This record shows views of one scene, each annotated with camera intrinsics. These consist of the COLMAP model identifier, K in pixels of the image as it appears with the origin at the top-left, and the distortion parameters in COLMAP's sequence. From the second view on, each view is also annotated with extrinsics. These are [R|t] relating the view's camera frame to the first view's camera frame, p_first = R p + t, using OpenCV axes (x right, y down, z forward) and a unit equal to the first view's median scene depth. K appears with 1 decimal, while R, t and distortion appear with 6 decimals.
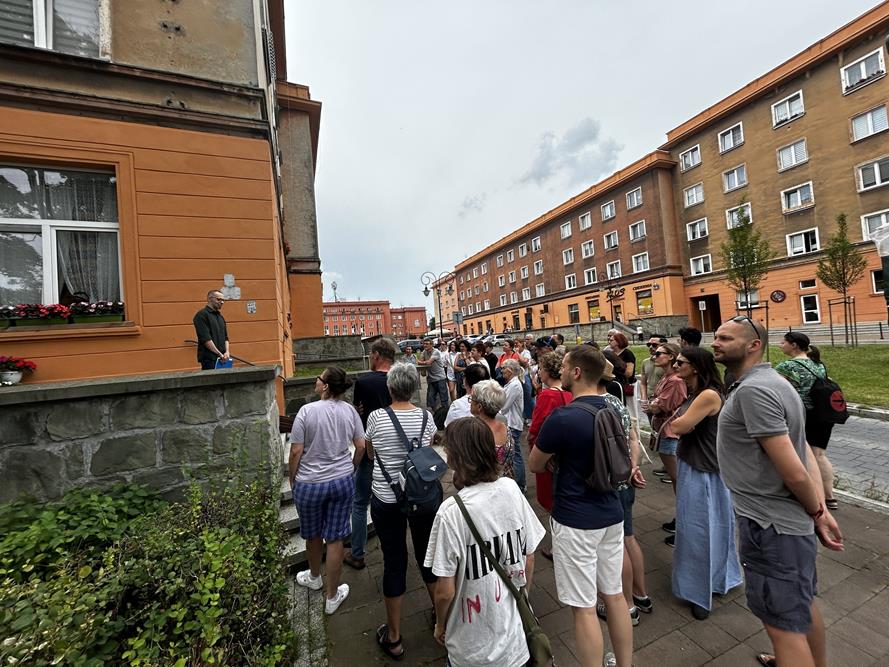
lens RADIAL K [[352.0, 0, 444.5], [0, 352.0, 333.5], [0, 0, 1]] dist [0.000414, 0.000124]
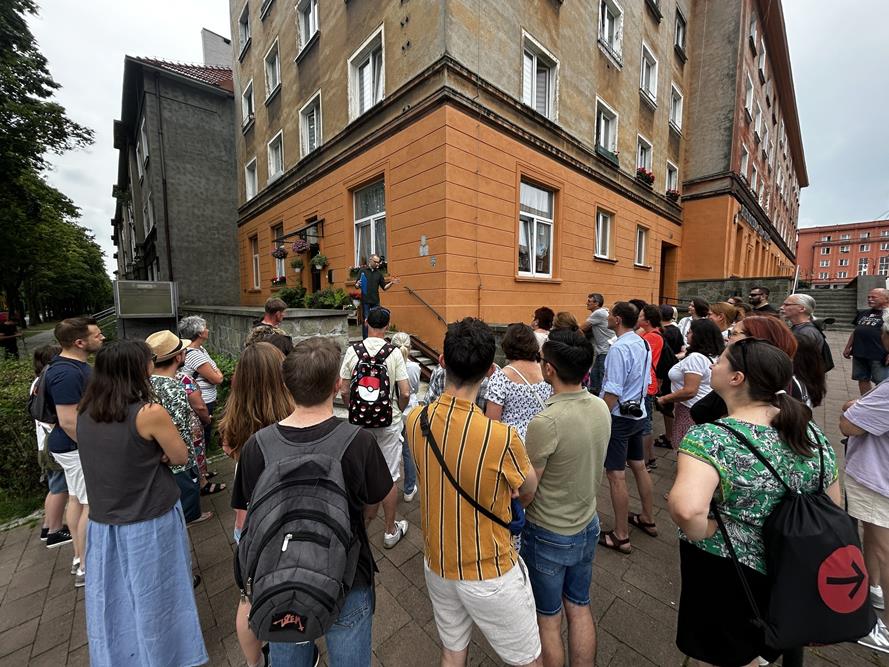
lens RADIAL K [[352.0, 0, 444.5], [0, 352.0, 333.5], [0, 0, 1]] dist [0.000414, 0.000124]
pose [[0.349837, 0.168902, -0.921459, 0.658251], [-0.000607, 0.983653, 0.180072, -0.048721], [0.936810, -0.062437, 0.344221, 0.609117]]
